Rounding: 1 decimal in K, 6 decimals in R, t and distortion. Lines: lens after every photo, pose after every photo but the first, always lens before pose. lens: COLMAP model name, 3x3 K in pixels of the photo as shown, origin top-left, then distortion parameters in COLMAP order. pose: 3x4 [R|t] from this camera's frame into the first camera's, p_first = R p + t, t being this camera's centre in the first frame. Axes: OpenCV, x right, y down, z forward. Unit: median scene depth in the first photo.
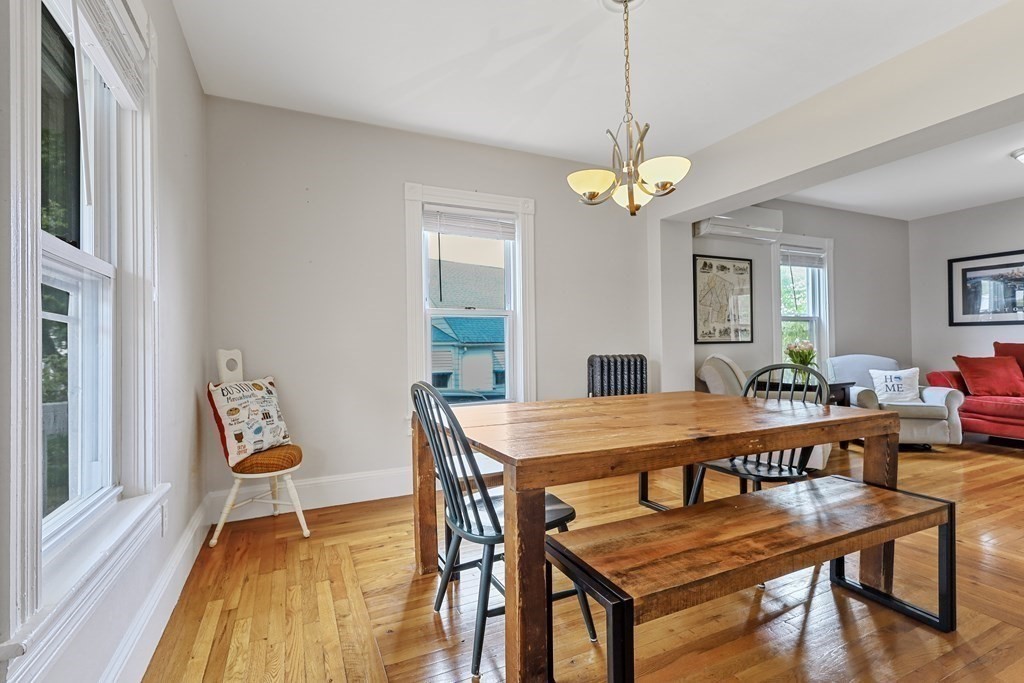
lens RADIAL K [[472.1, 0, 511.0], [0, 472.1, 340.1], [0, 0, 1]] dist [0.000136, 0.000035]
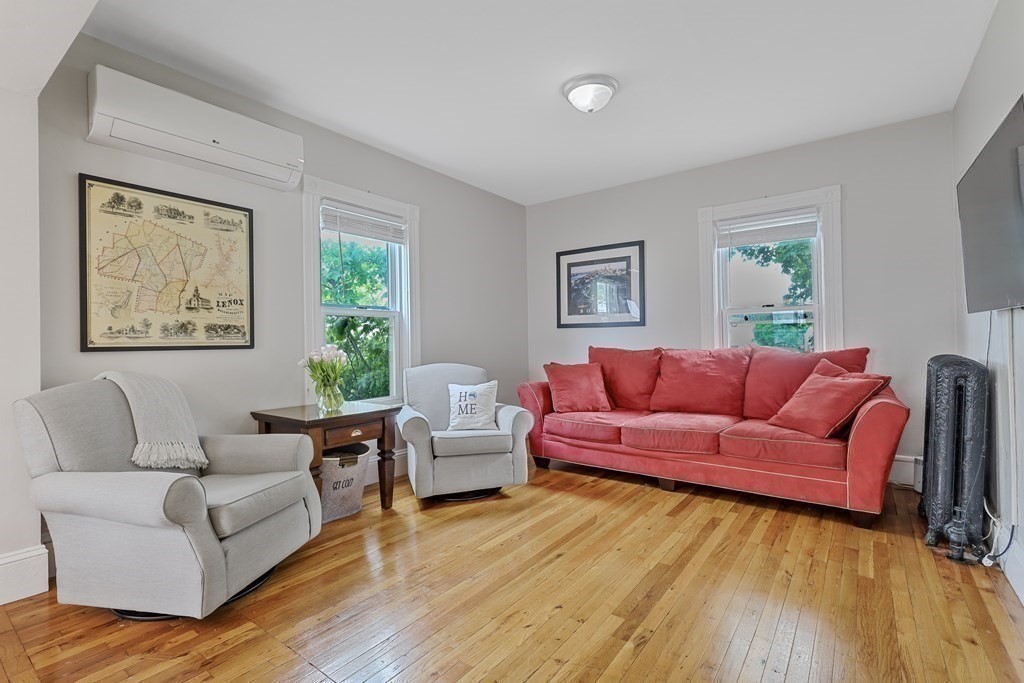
lens RADIAL K [[472.1, 0, 511.0], [0, 472.1, 340.1], [0, 0, 1]] dist [0.000136, 0.000035]
pose [[0.880347, 0.005169, 0.474303, 0.888773], [-0.003308, 0.999983, -0.004759, -0.005369], [-0.474319, 0.002620, 0.880349, 0.544569]]
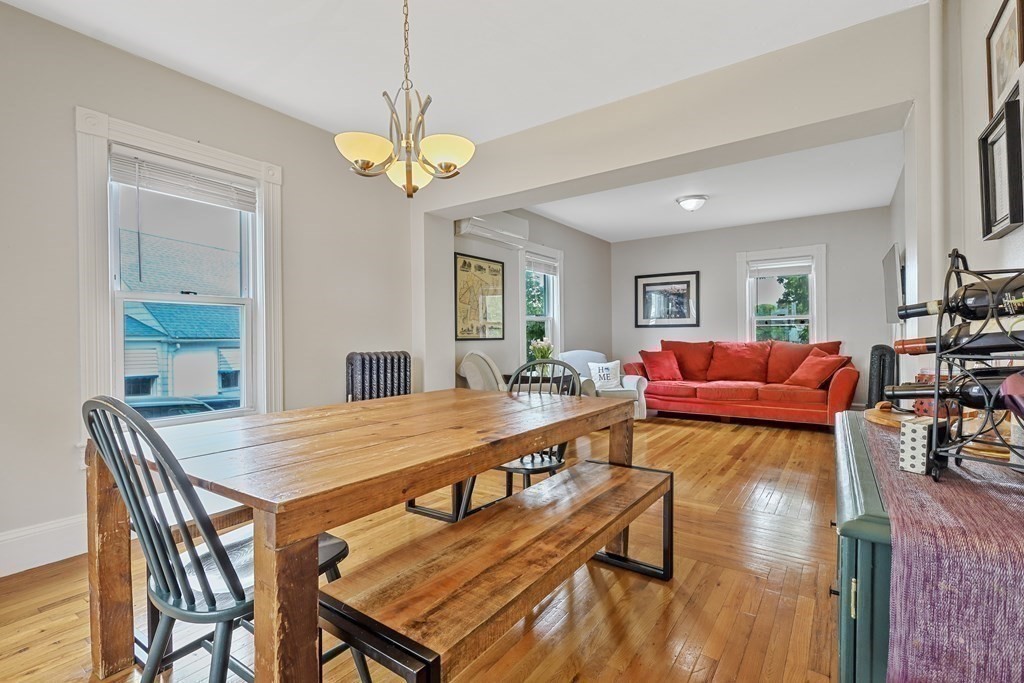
lens RADIAL K [[472.1, 0, 511.0], [0, 472.1, 340.1], [0, 0, 1]] dist [0.000136, 0.000035]
pose [[0.868196, 0.004586, 0.496200, -0.015188], [-0.008231, 0.999953, 0.005160, 0.001433], [-0.496153, -0.008564, 0.868193, 0.095803]]
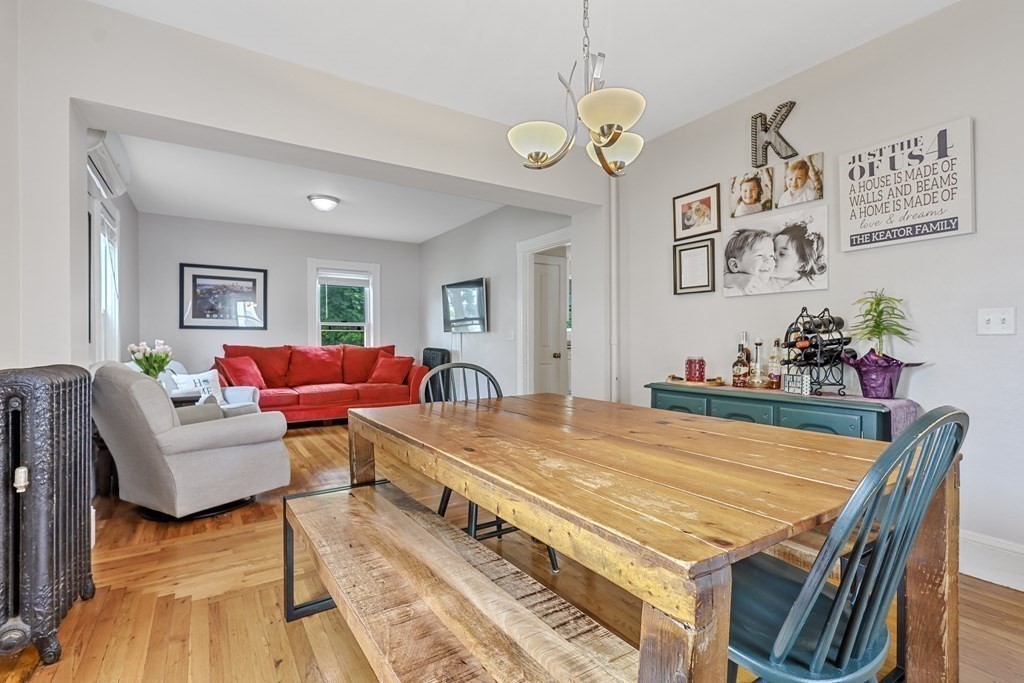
lens RADIAL K [[479.8, 0, 507.7], [0, 479.8, 332.8], [0, 0, 1]] dist [0.002639, 0.000449]
pose [[-0.132403, 0.029184, 0.990766, -0.381941], [-0.004373, 0.999540, -0.030026, 0.014963], [-0.991186, -0.008308, -0.132214, 0.894714]]
